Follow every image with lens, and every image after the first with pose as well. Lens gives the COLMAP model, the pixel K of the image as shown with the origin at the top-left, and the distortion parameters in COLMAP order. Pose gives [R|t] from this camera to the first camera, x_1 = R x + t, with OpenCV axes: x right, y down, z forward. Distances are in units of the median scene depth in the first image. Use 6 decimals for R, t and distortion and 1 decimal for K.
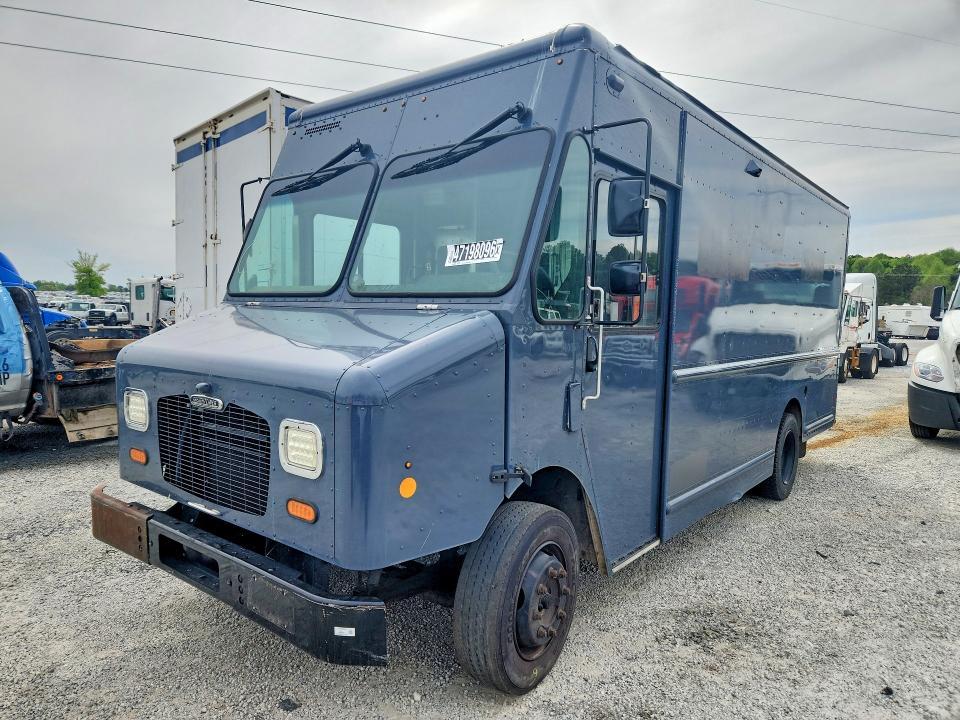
lens RADIAL K [[656.0, 0, 482.6], [0, 656.0, 366.8], [0, 0, 1]] dist [-0.003990, -0.002264]
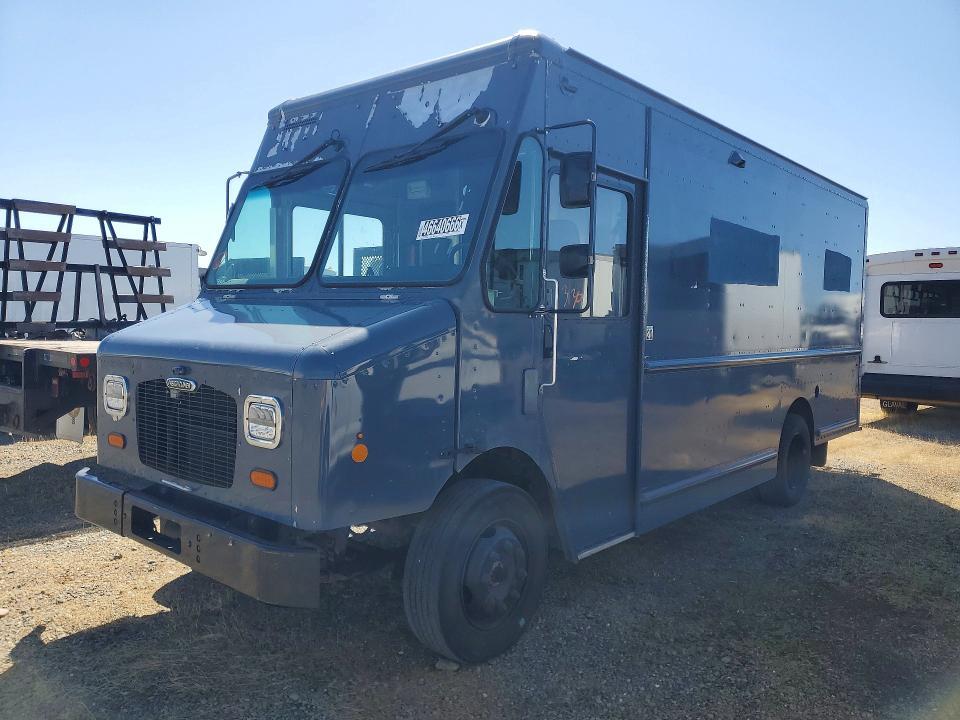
lens RADIAL K [[755.1, 0, 499.0], [0, 755.1, 358.0], [0, 0, 1]] dist [0.002480, -0.001376]
pose [[0.999830, 0.001924, -0.018344, 0.111322], [-0.002374, 0.999696, -0.024527, 0.036583], [0.018291, 0.024566, 0.999531, -0.206093]]
